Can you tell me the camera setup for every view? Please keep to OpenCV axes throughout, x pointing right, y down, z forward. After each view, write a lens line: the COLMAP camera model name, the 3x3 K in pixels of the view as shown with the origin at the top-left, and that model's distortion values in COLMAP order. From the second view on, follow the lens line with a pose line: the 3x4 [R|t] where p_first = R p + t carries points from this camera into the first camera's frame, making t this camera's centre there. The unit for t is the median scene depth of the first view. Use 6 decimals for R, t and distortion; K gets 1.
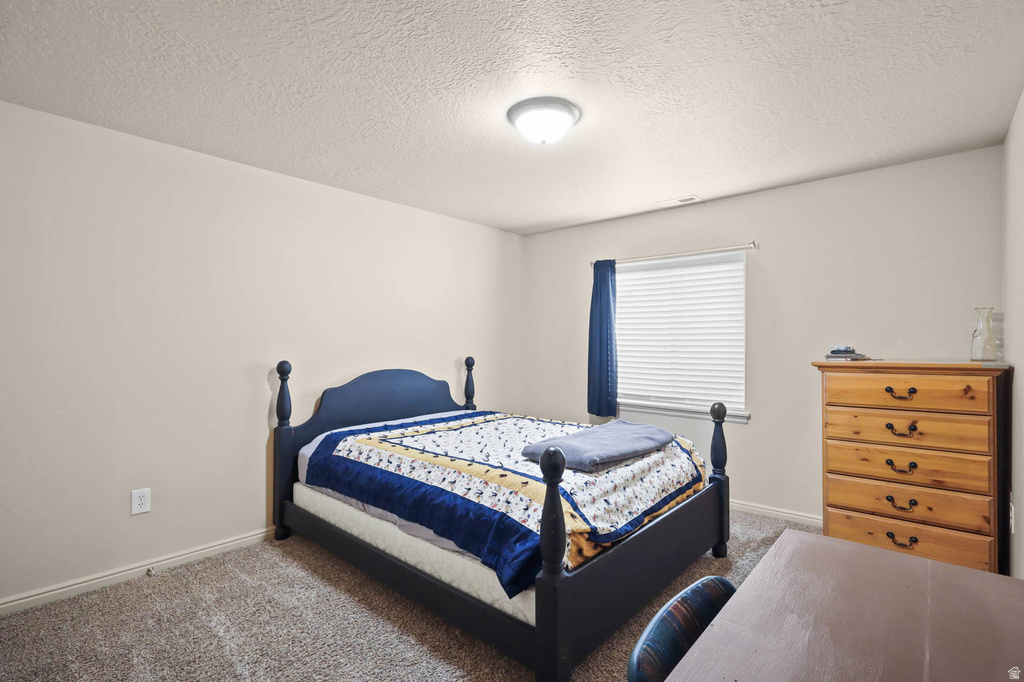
lens RADIAL K [[478.1, 0, 512.0], [0, 478.1, 341.0], [0, 0, 1]] dist [-0.001436, -0.000157]
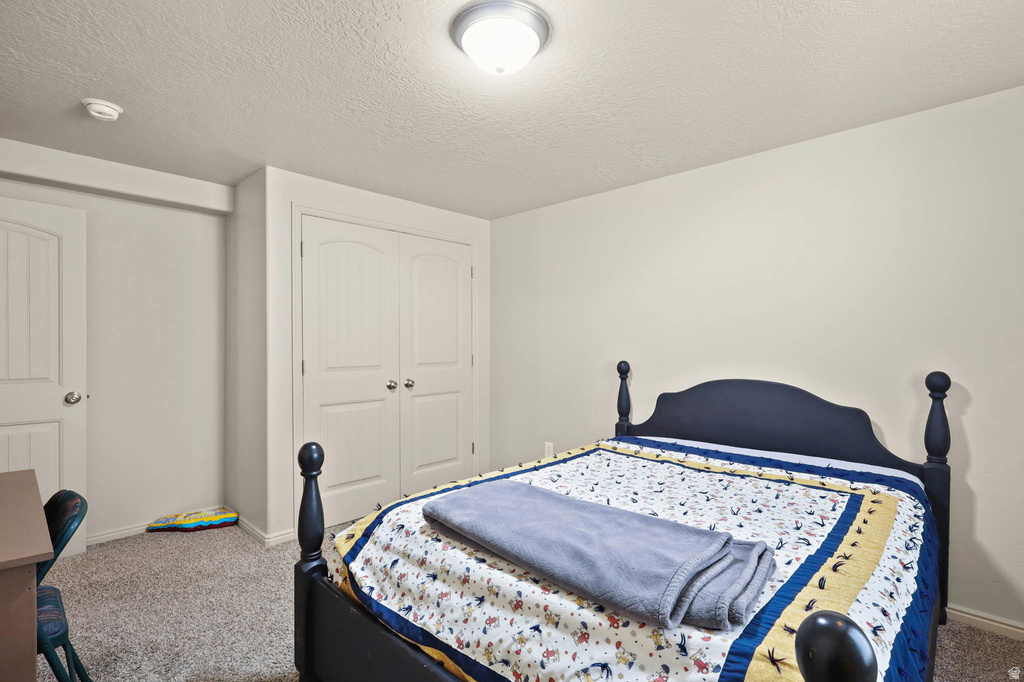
lens RADIAL K [[478.1, 0, 512.0], [0, 478.1, 341.0], [0, 0, 1]] dist [-0.001436, -0.000157]
pose [[-0.035130, -0.007089, -0.999358, 0.608880], [0.005196, 0.999960, -0.007276, 0.002904], [0.999369, -0.005448, -0.035092, 0.796389]]
